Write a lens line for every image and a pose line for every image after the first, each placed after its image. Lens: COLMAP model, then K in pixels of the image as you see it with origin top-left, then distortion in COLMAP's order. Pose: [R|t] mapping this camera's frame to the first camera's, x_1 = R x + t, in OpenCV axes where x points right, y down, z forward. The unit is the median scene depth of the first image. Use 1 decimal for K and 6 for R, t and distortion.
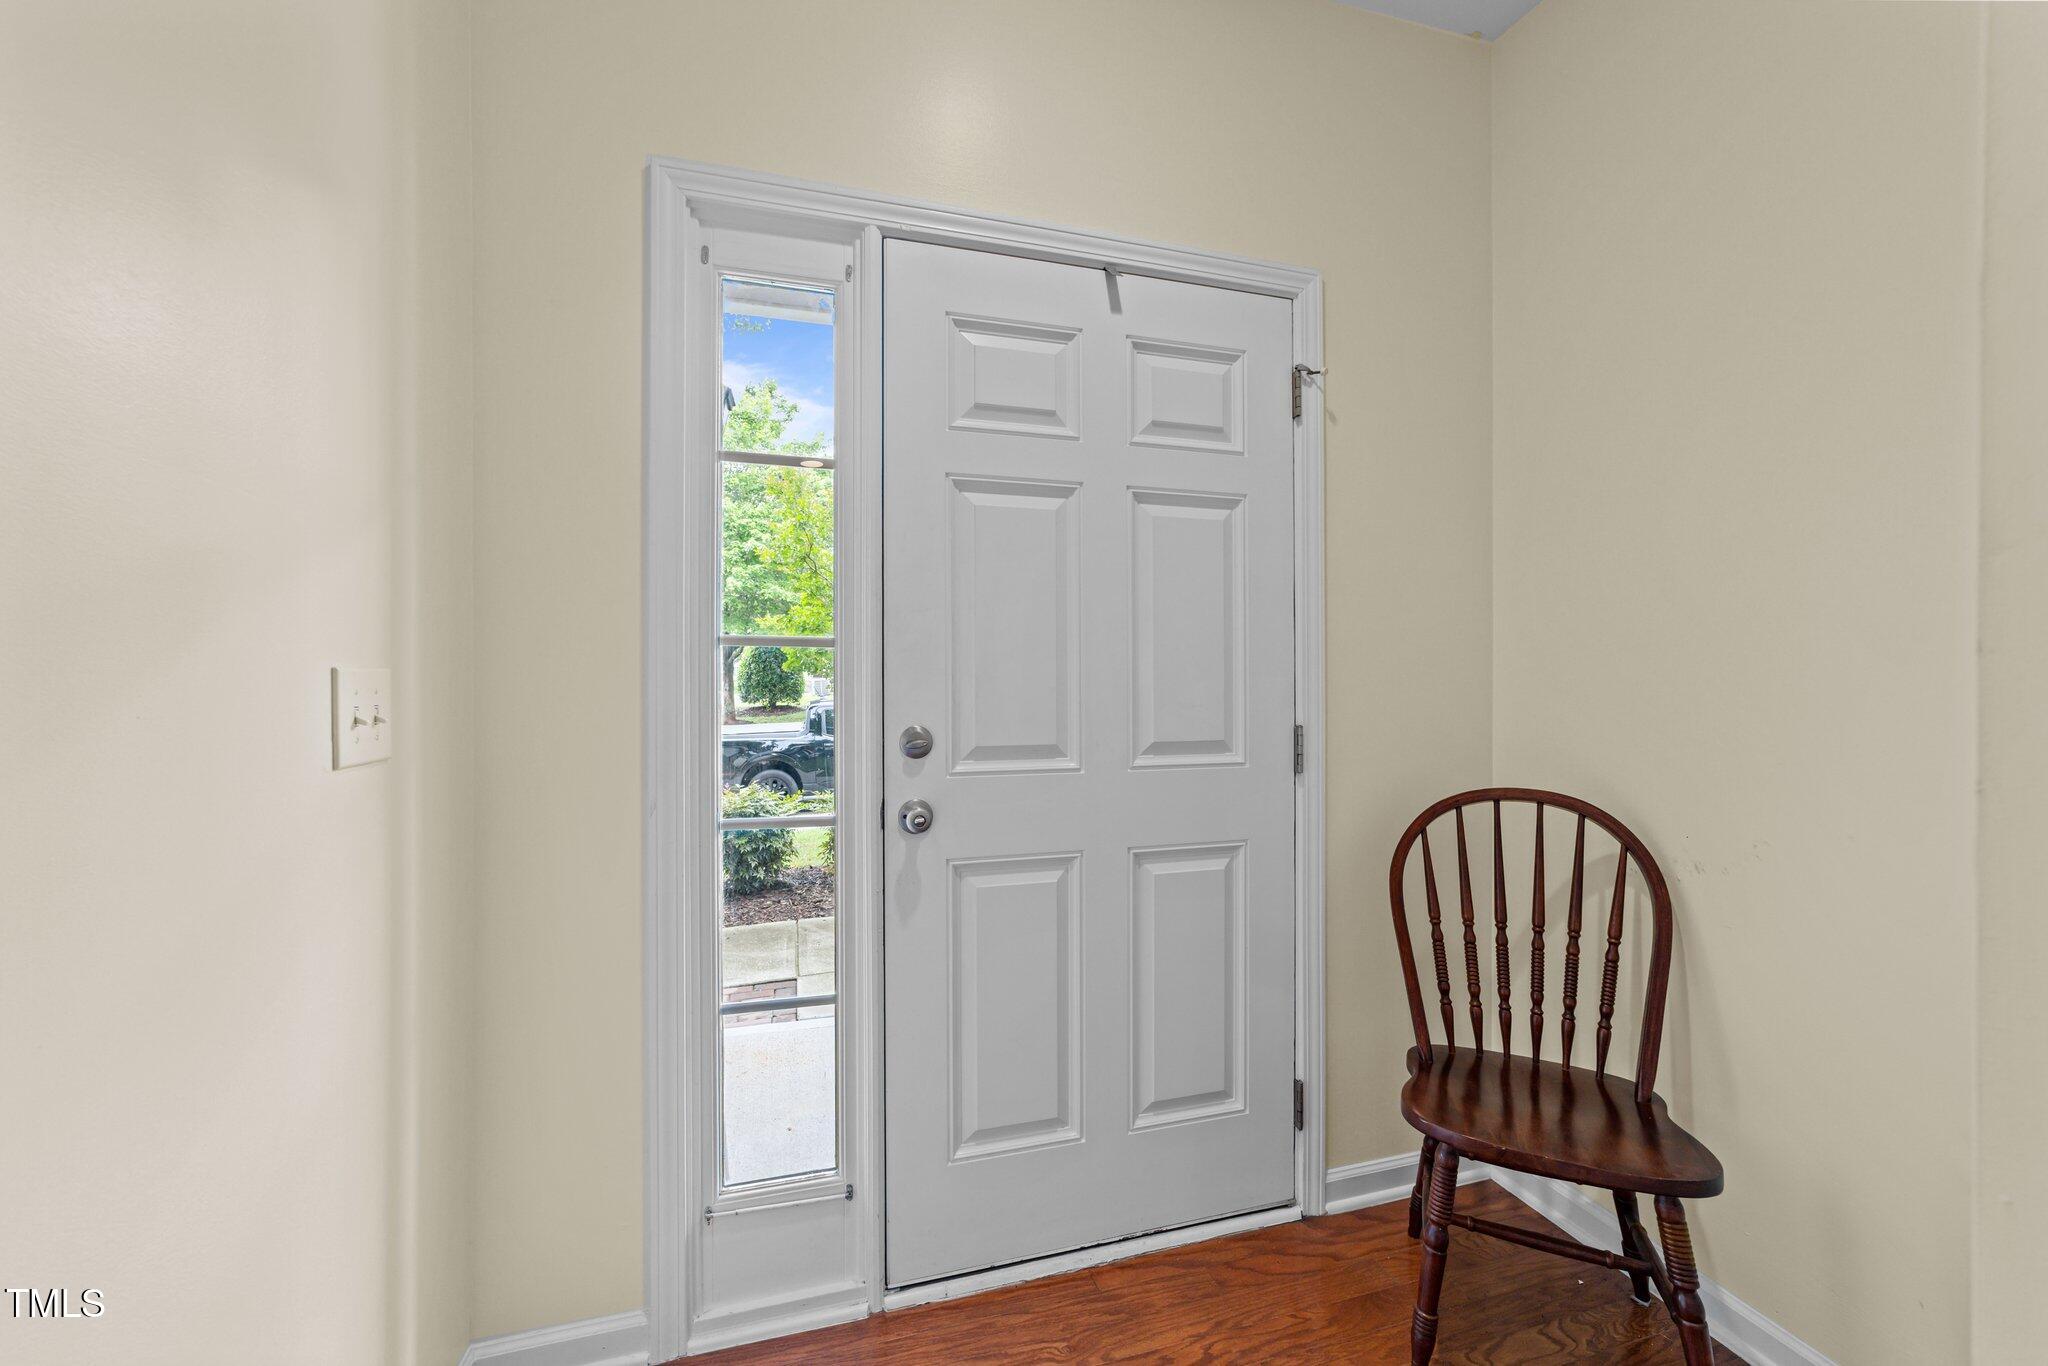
lens RADIAL K [[781.0, 0, 1023.8], [0, 781.0, 682.9], [0, 0, 1]] dist [-0.011550, 0.005074]
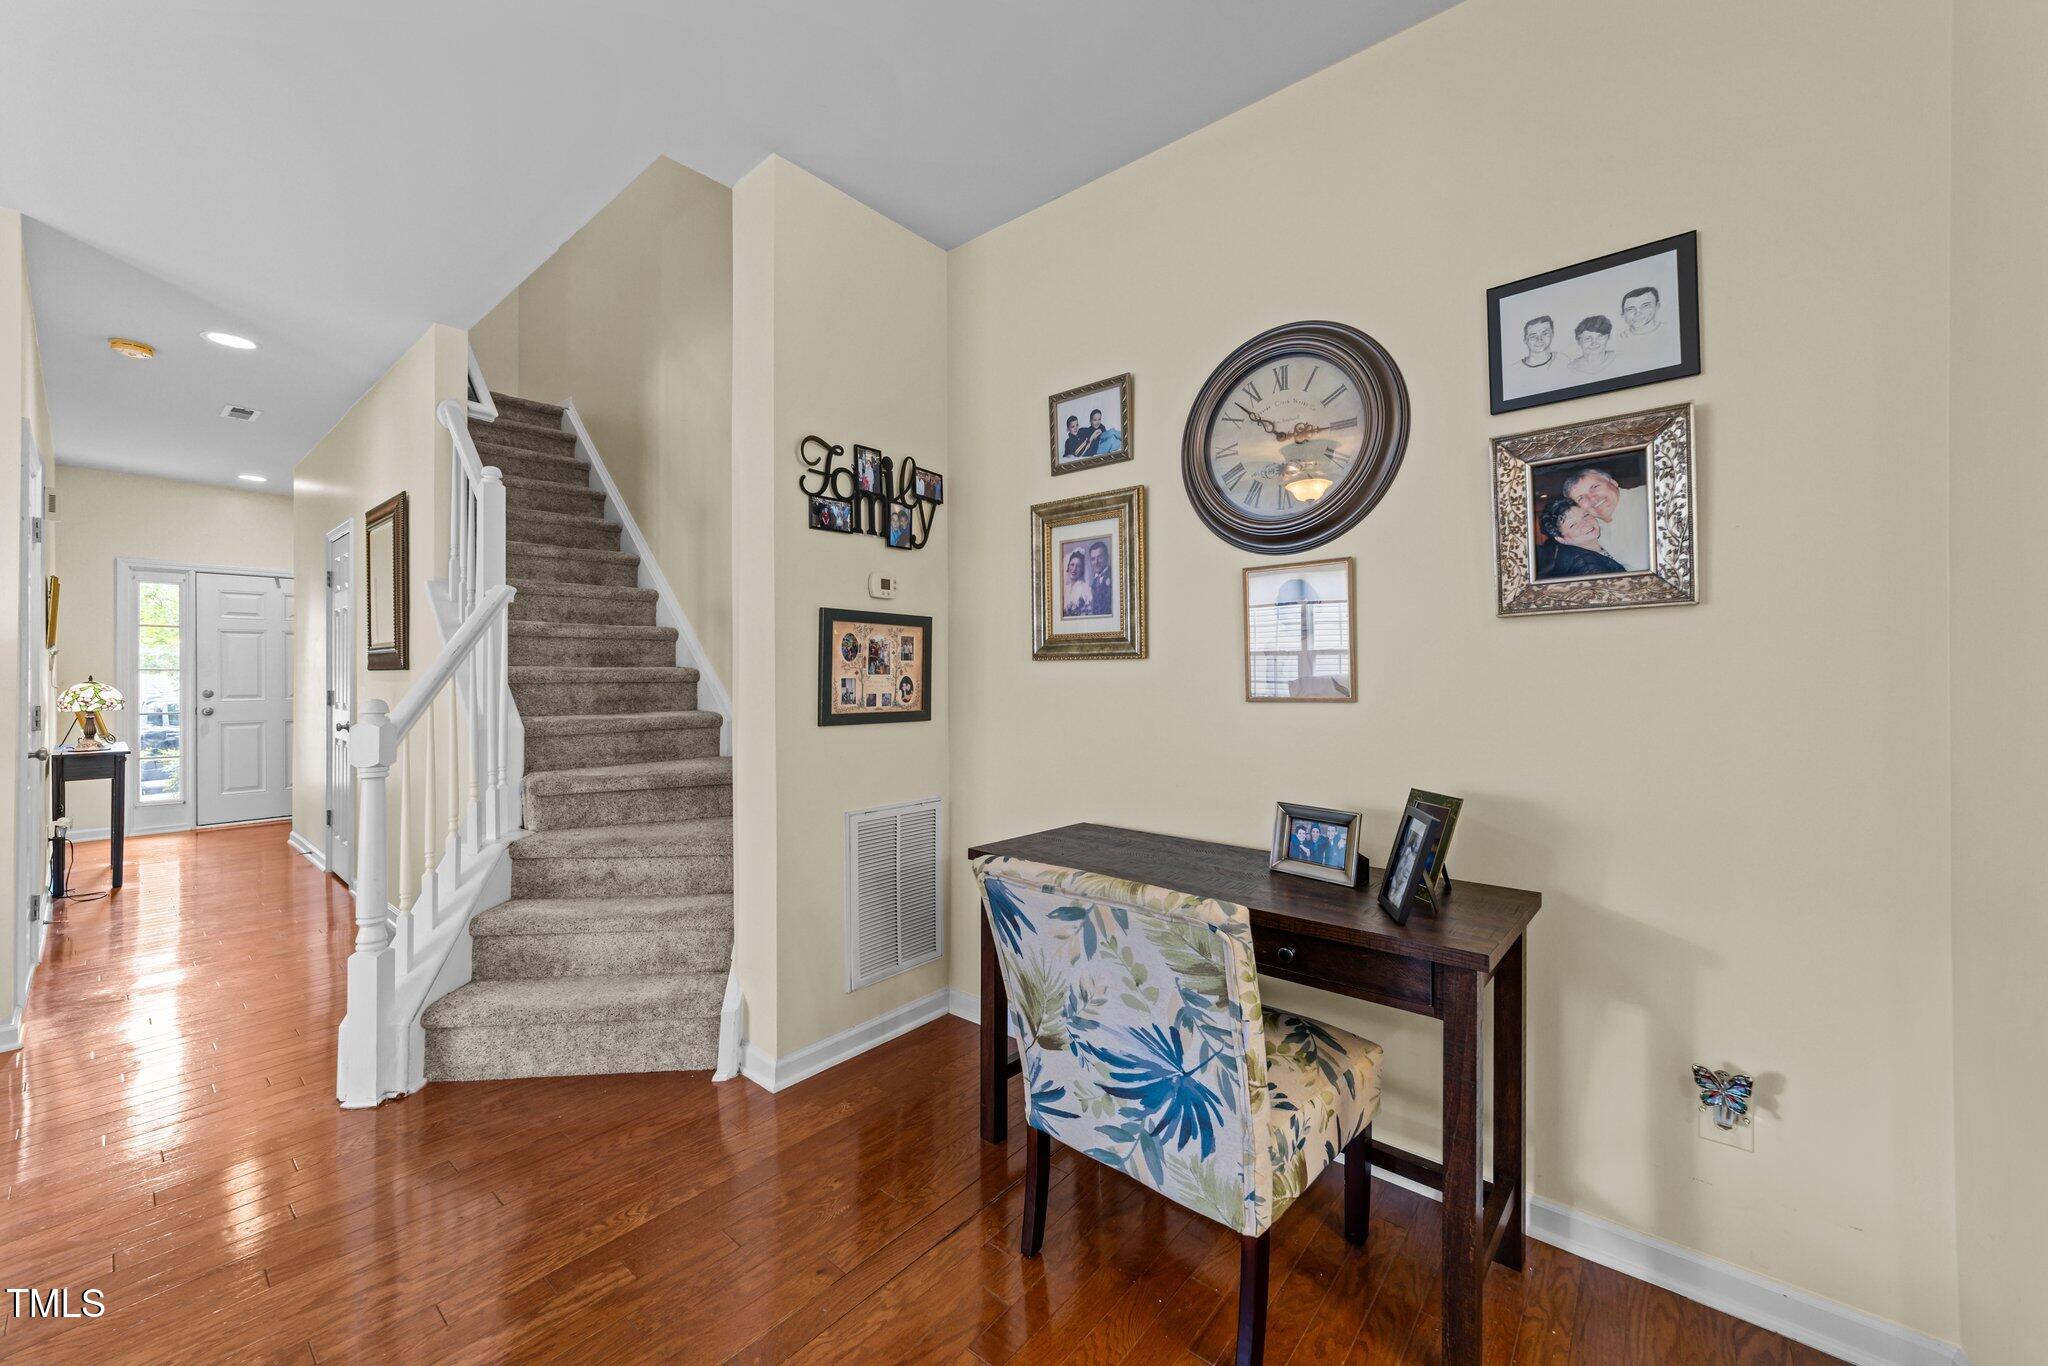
lens RADIAL K [[781.0, 0, 1027.1], [0, 781.0, 676.7], [0, 0, 1]] dist [-0.011550, 0.005074]
pose [[0.830110, -0.000516, 0.557599, 1.179552], [0.001526, 0.999998, -0.001348, -0.003692], [-0.557597, 0.001970, 0.830109, -4.863418]]
